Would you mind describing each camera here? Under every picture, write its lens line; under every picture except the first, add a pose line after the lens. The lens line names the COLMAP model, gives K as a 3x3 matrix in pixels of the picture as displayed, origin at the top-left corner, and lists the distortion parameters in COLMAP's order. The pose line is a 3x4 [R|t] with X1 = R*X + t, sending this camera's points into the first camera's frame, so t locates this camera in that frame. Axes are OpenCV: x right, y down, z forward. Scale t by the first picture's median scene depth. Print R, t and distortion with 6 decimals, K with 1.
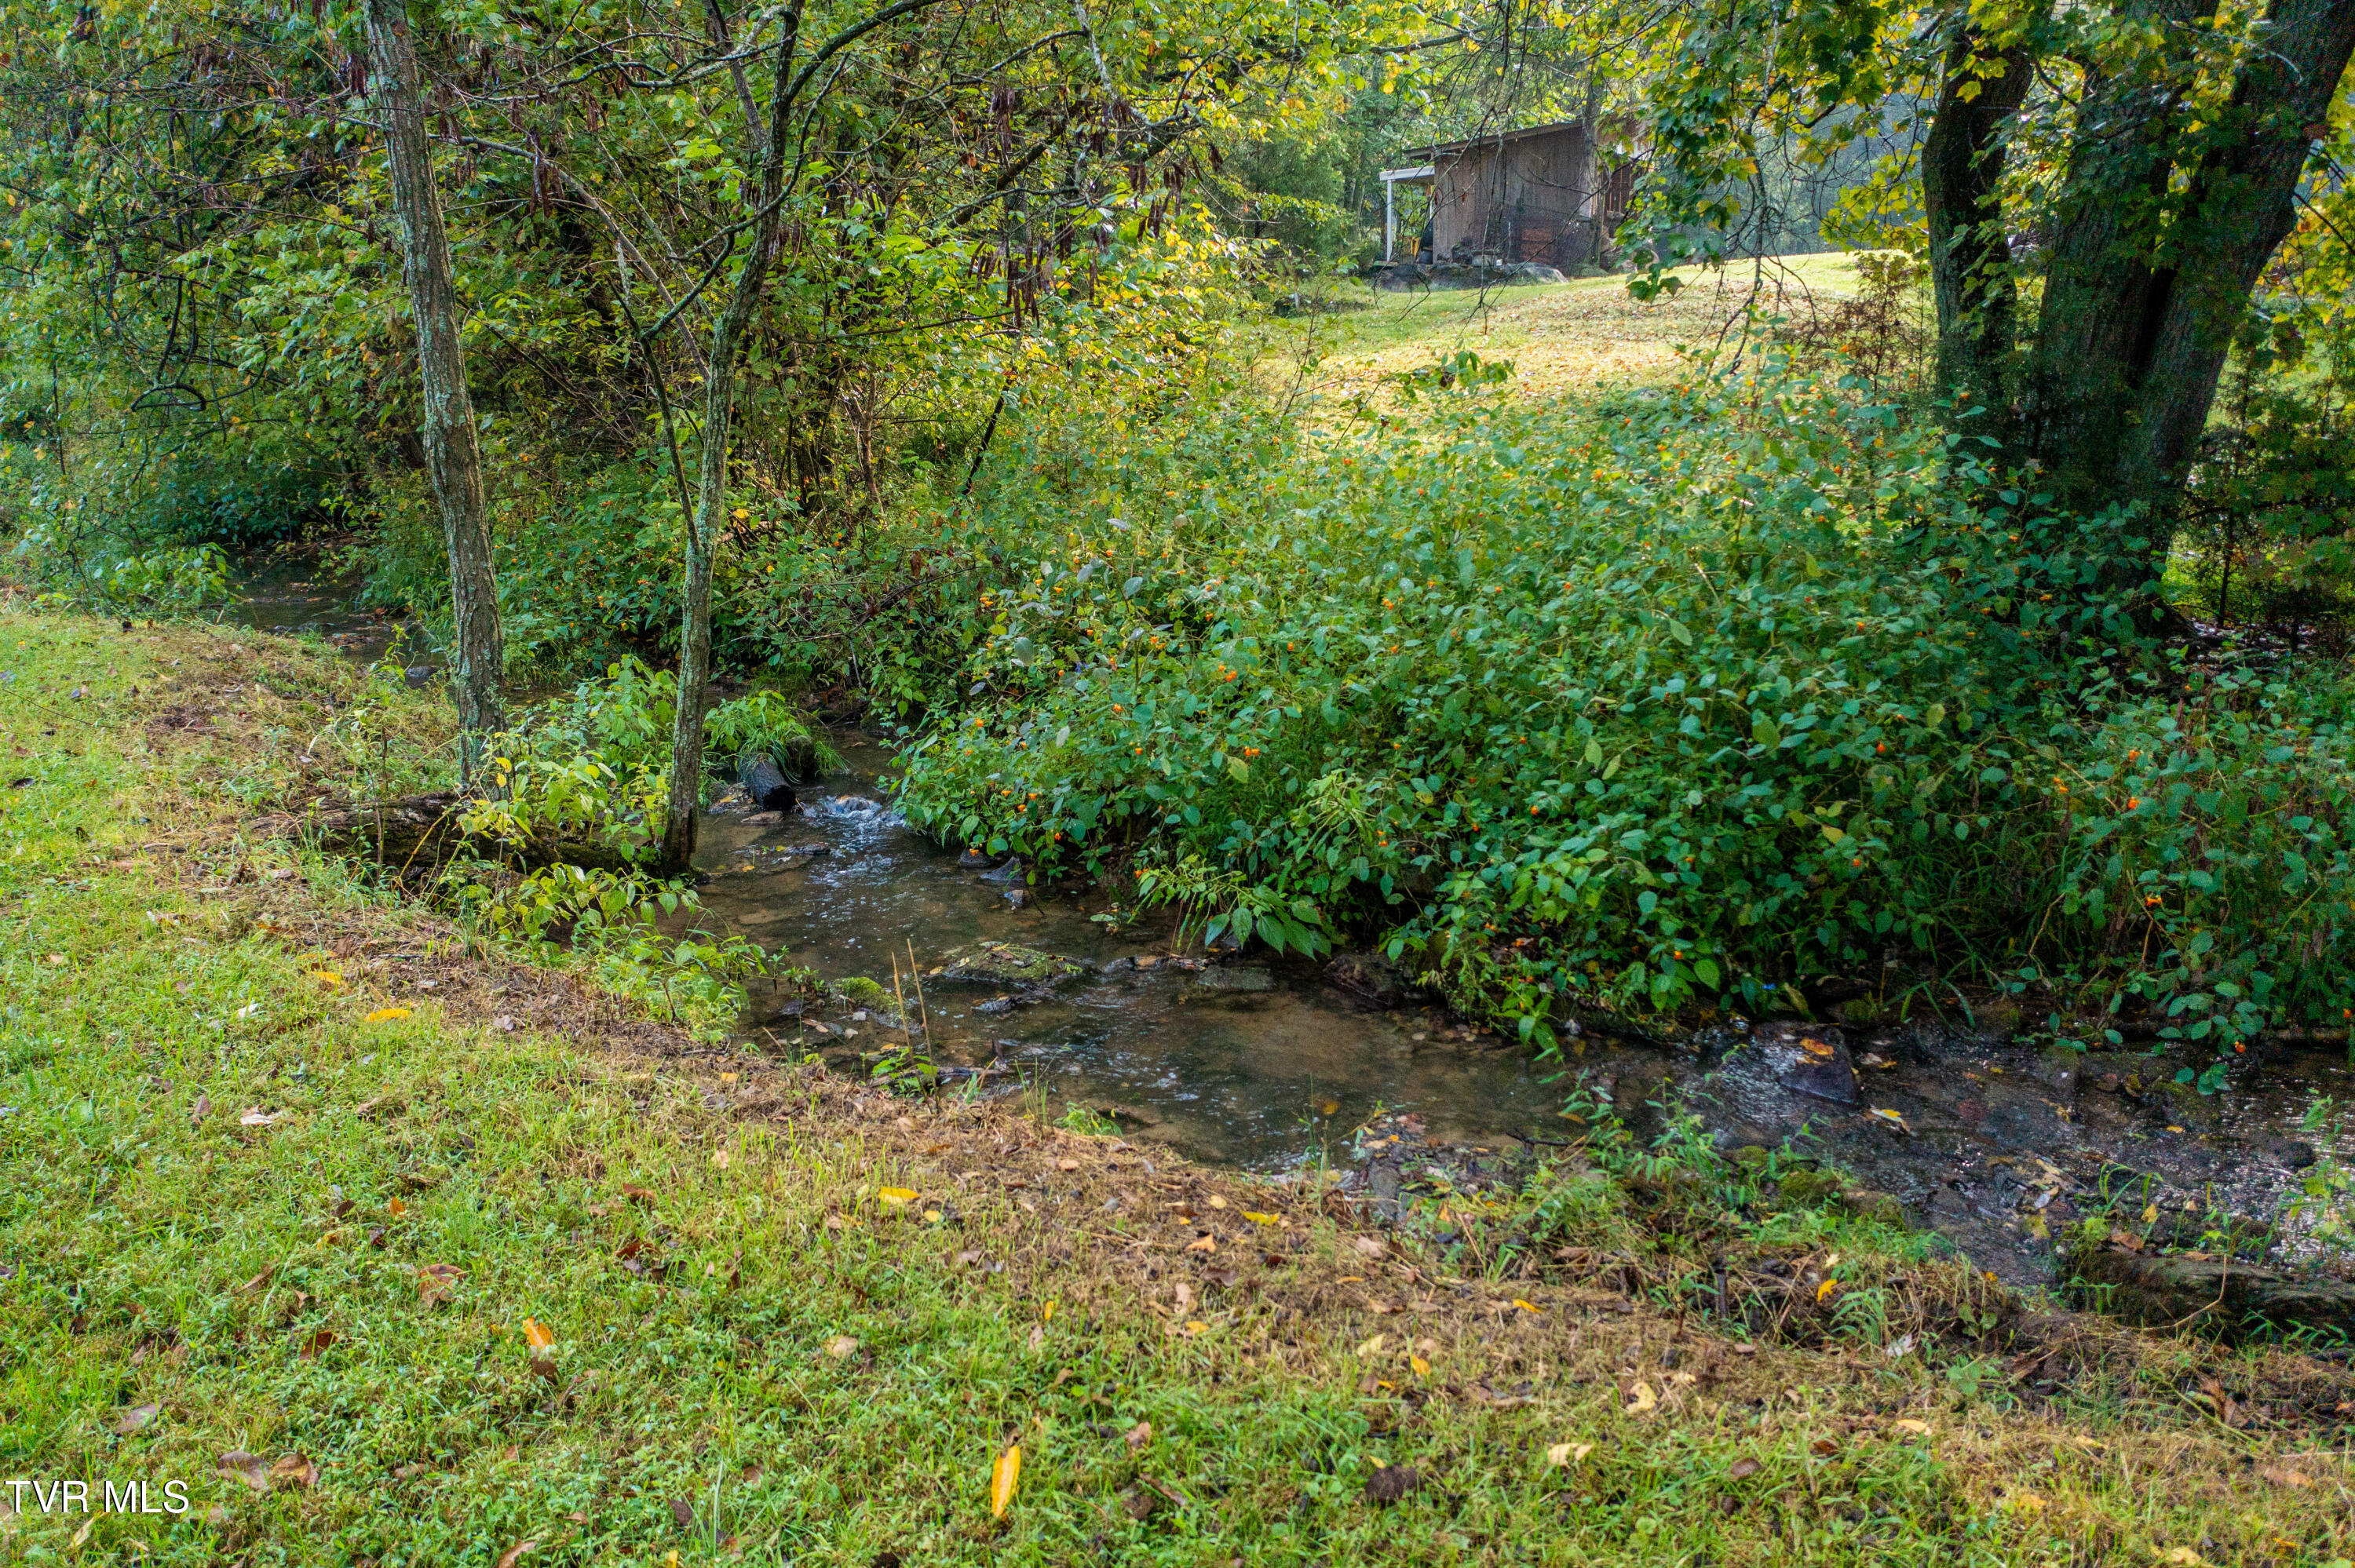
lens RADIAL K [[1873.8, 0, 1177.5], [0, 1873.8, 784.0], [0, 0, 1]] dist [-0.003588, 0.016444]
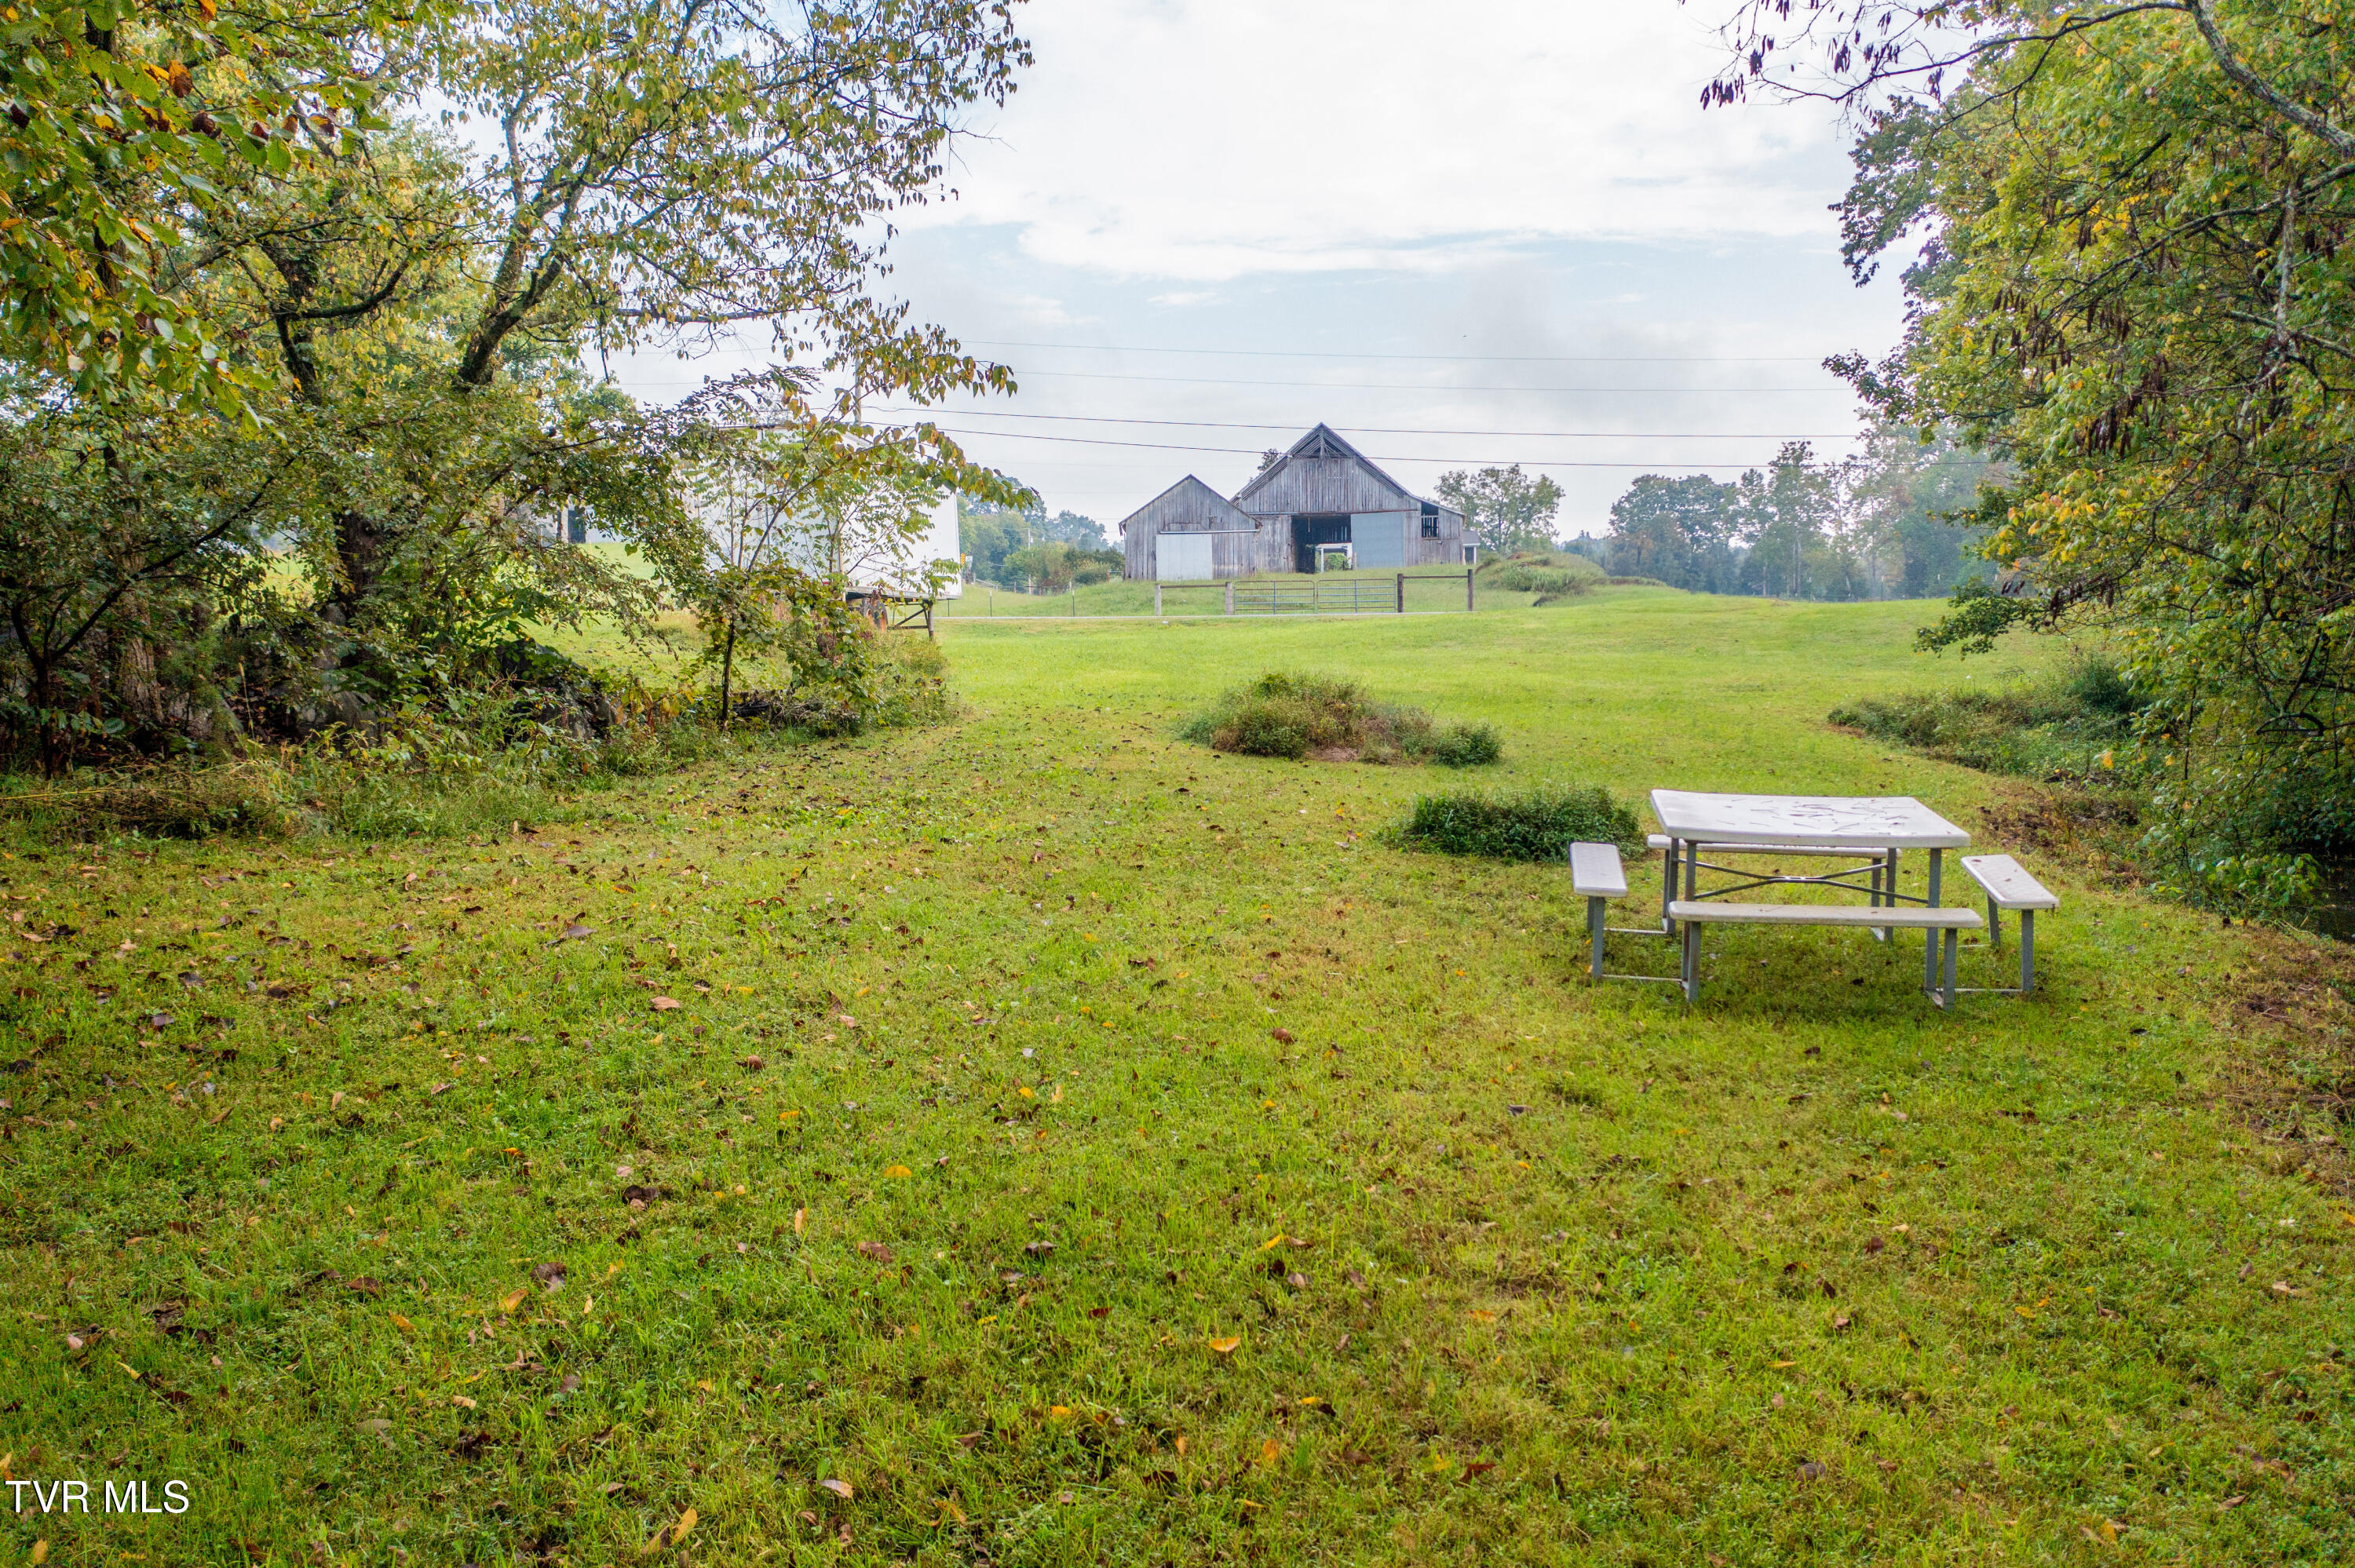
lens RADIAL K [[1873.8, 0, 1177.5], [0, 1873.8, 784.0], [0, 0, 1]] dist [-0.003588, 0.016444]
pose [[0.527113, 0.080490, -0.845975, 0.135886], [-0.201226, 0.979014, -0.032233, 0.006510], [0.825627, 0.187222, 0.532248, -0.294626]]
